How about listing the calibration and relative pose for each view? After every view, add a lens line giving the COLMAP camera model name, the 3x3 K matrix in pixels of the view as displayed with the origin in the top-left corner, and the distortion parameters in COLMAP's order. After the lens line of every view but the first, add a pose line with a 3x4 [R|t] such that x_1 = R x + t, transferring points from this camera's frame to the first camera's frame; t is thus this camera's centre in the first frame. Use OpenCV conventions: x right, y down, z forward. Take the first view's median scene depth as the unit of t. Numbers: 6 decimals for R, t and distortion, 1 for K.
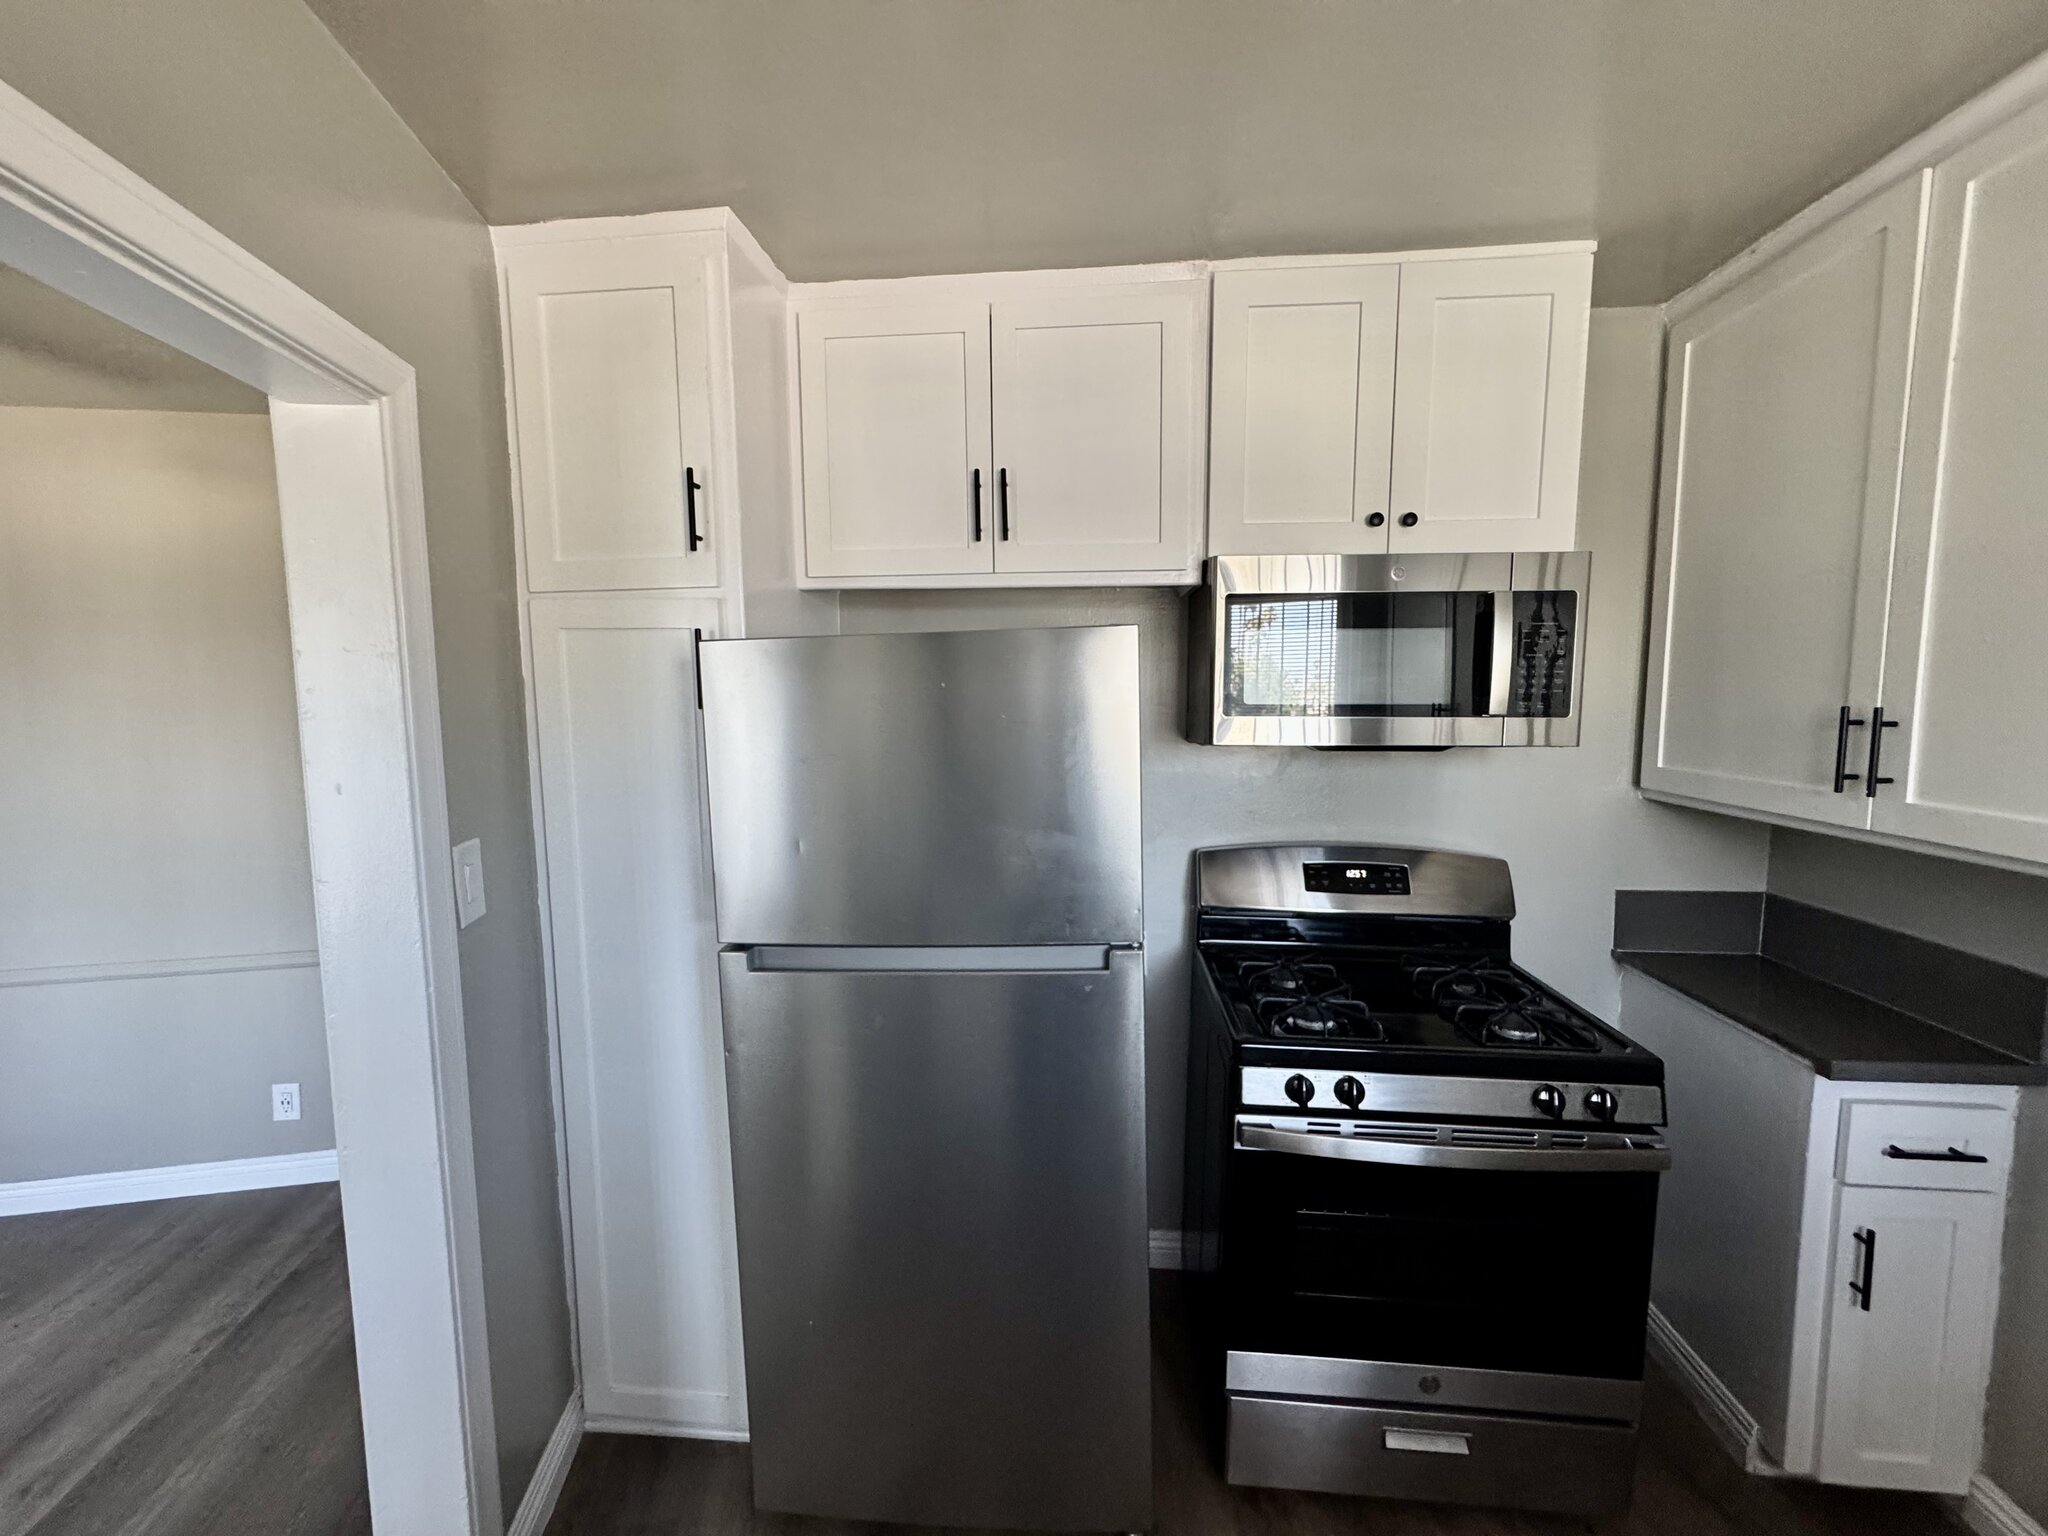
lens RADIAL K [[823.6, 0, 1021.9], [0, 823.6, 766.6], [0, 0, 1]] dist [0.000356, -0.000134]
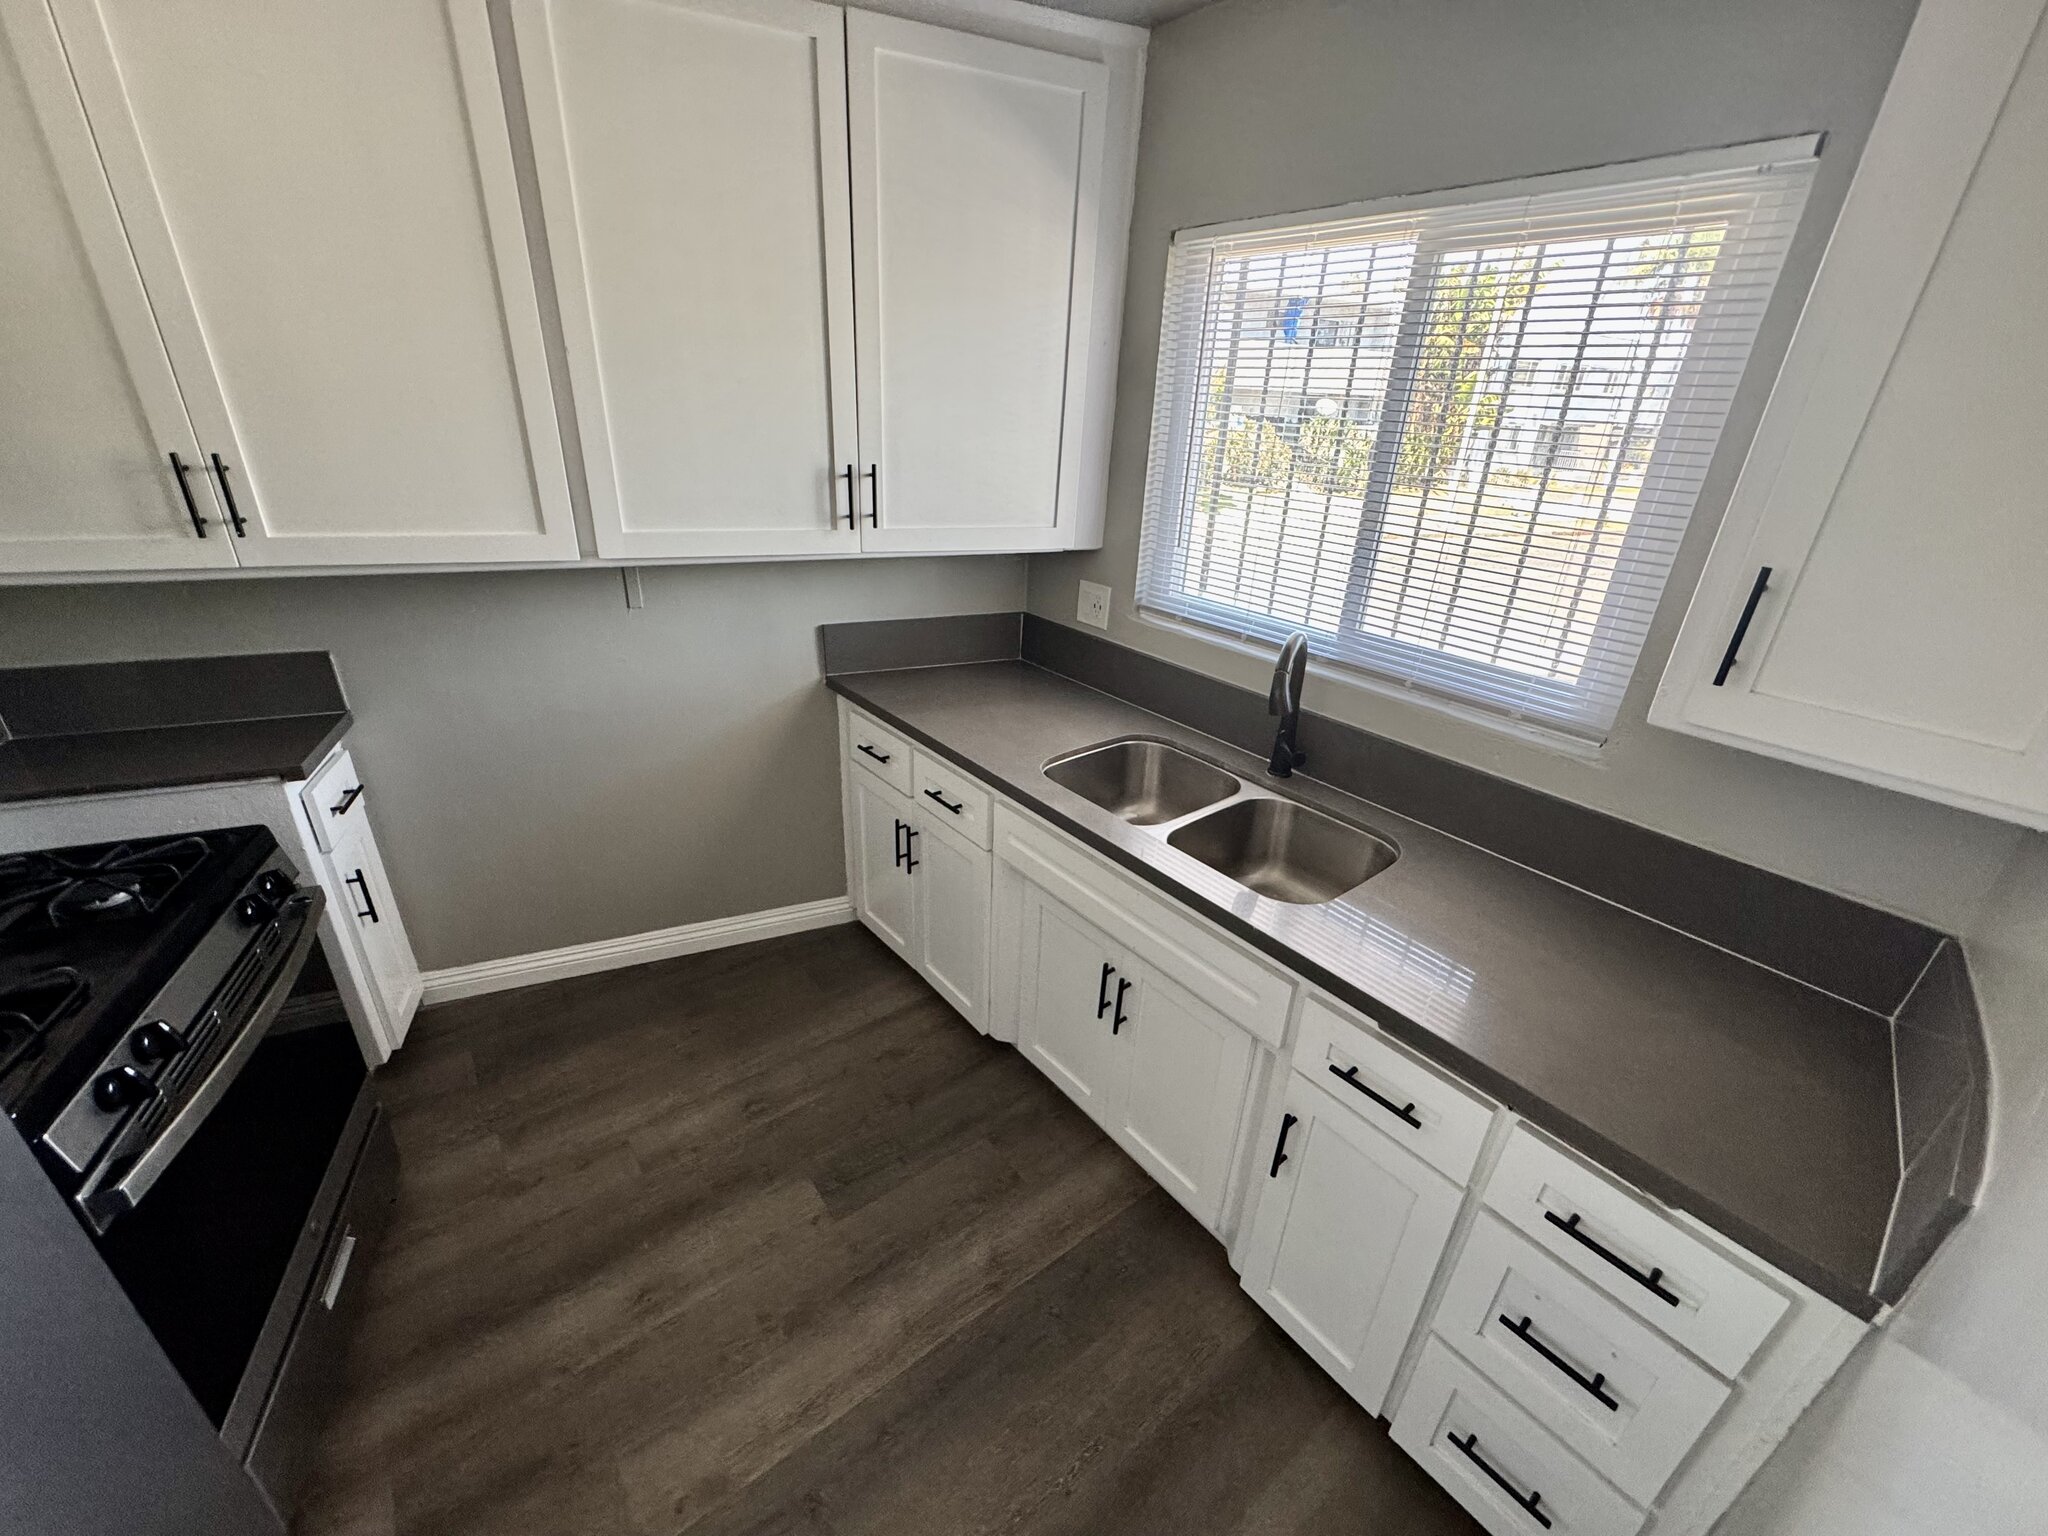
lens RADIAL K [[823.6, 0, 1021.9], [0, 823.6, 766.6], [0, 0, 1]] dist [0.000356, -0.000134]
pose [[-0.453219, -0.375961, 0.808236, -0.485612], [0.045156, 0.895858, 0.442041, -0.130125], [-0.890254, 0.236838, -0.389043, 0.545466]]
